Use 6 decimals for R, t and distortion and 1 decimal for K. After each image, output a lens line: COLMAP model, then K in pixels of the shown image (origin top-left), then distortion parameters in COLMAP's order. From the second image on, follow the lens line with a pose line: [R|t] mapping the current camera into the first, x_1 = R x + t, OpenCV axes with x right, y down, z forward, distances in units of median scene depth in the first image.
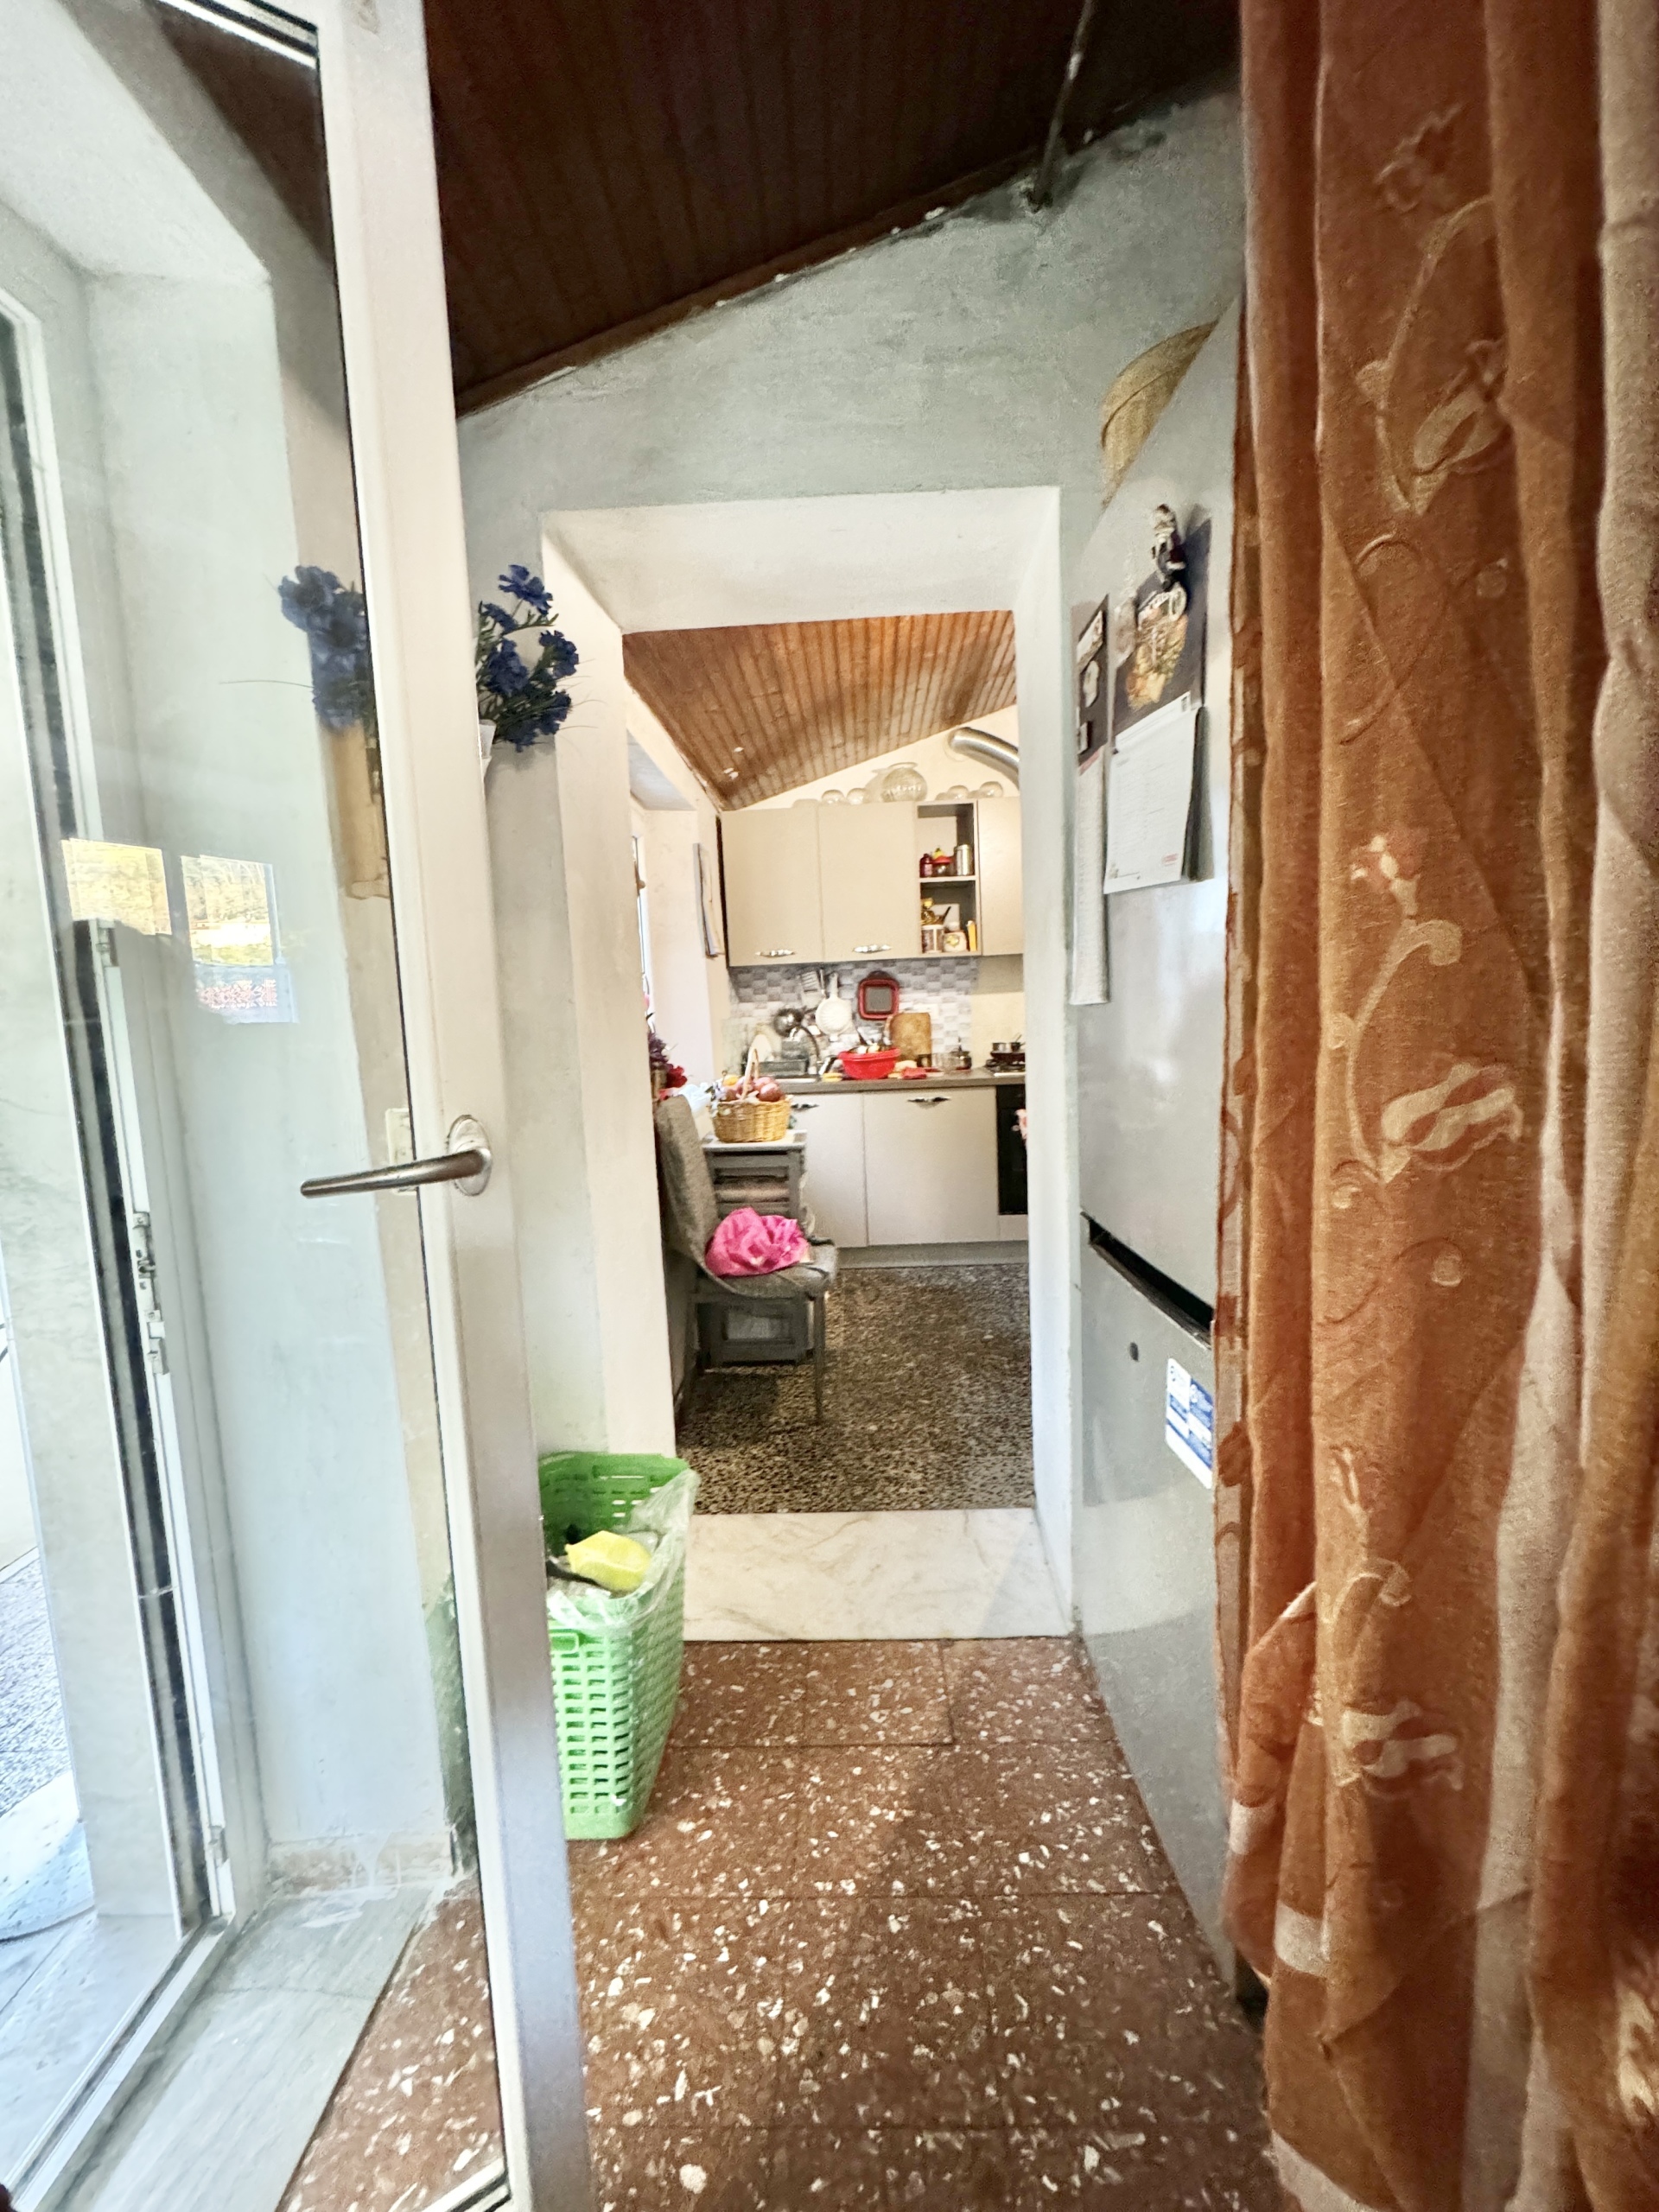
lens RADIAL K [[879.0, 0, 830.7], [0, 879.0, 1101.0], [0, 0, 1]] dist [-0.004390, 0.000858]
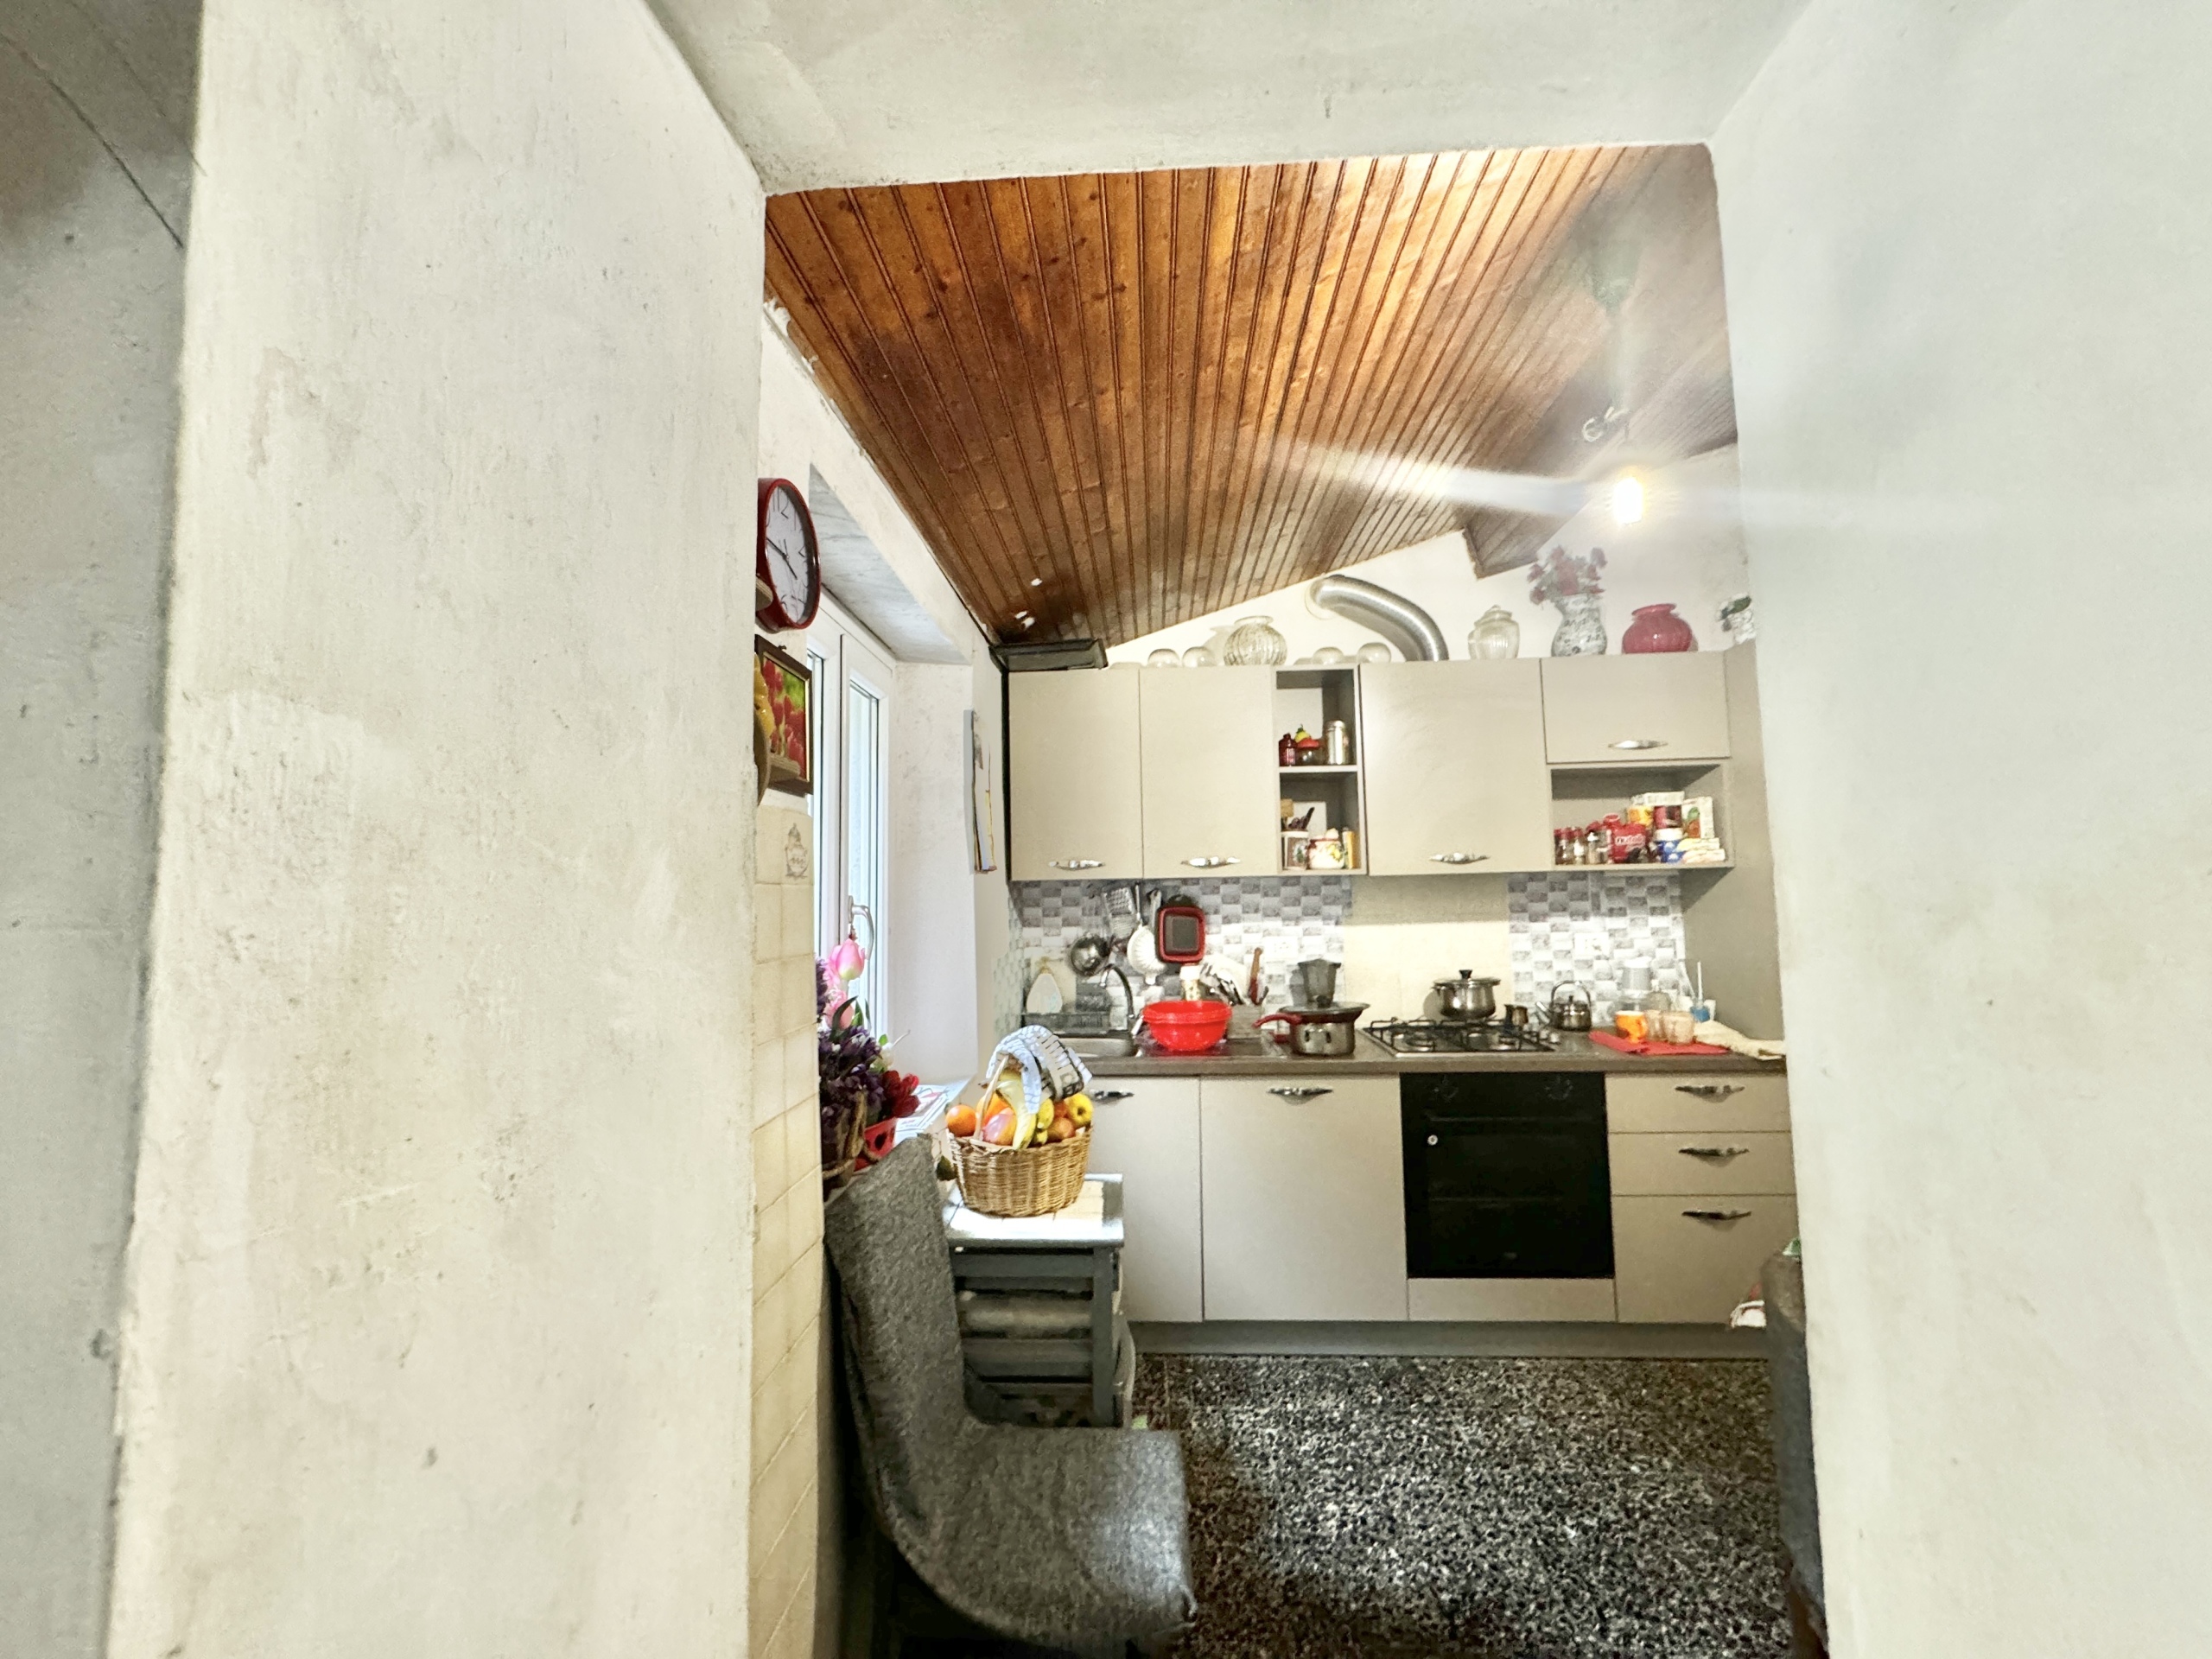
lens RADIAL K [[879.0, 0, 1108.4], [0, 879.0, 823.4], [0, 0, 1]] dist [-0.004390, 0.000858]
pose [[0.999533, 0.026489, -0.015240, -0.026698], [-0.028773, 0.983746, -0.177244, -0.075260], [0.010297, 0.177599, 0.984049, 0.293409]]
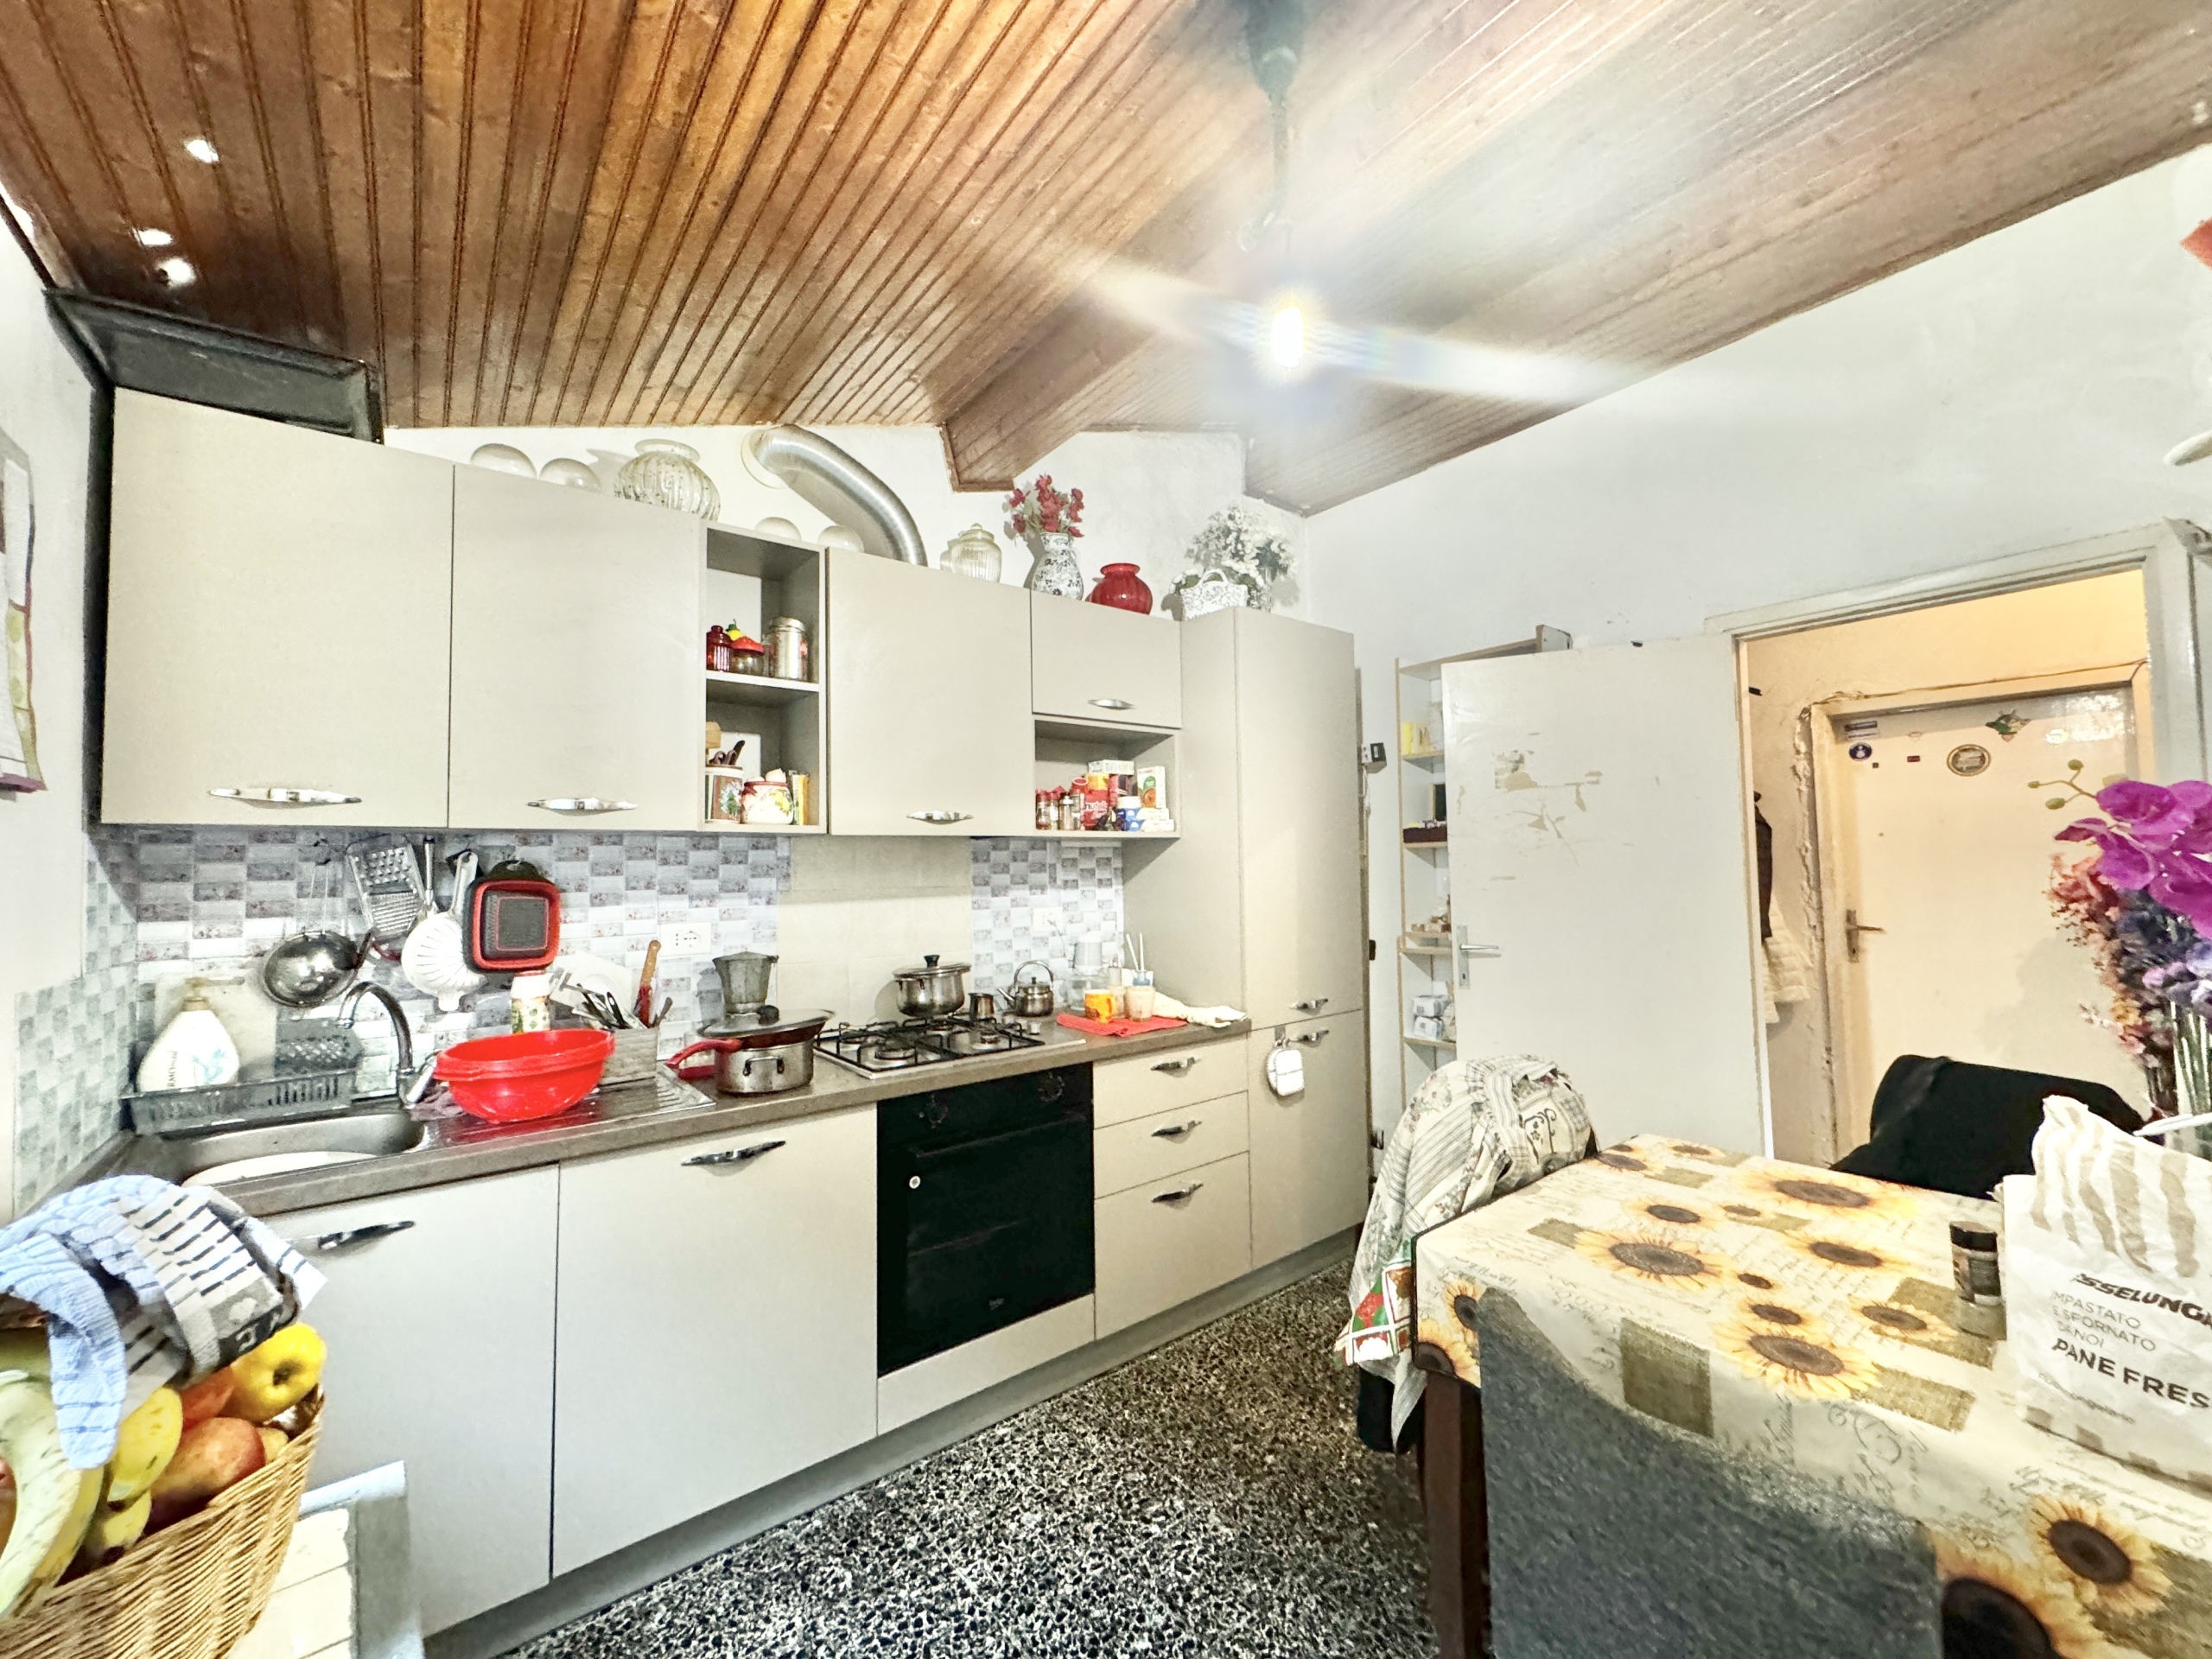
lens RADIAL K [[879.0, 0, 1106.0], [0, 879.0, 827.9], [0, 0, 1]] dist [-0.004390, 0.000858]
pose [[0.760534, 0.063304, 0.646204, -0.038499], [0.047570, 0.987129, -0.152688, -0.082123], [-0.647553, 0.146864, 0.747734, 0.502697]]
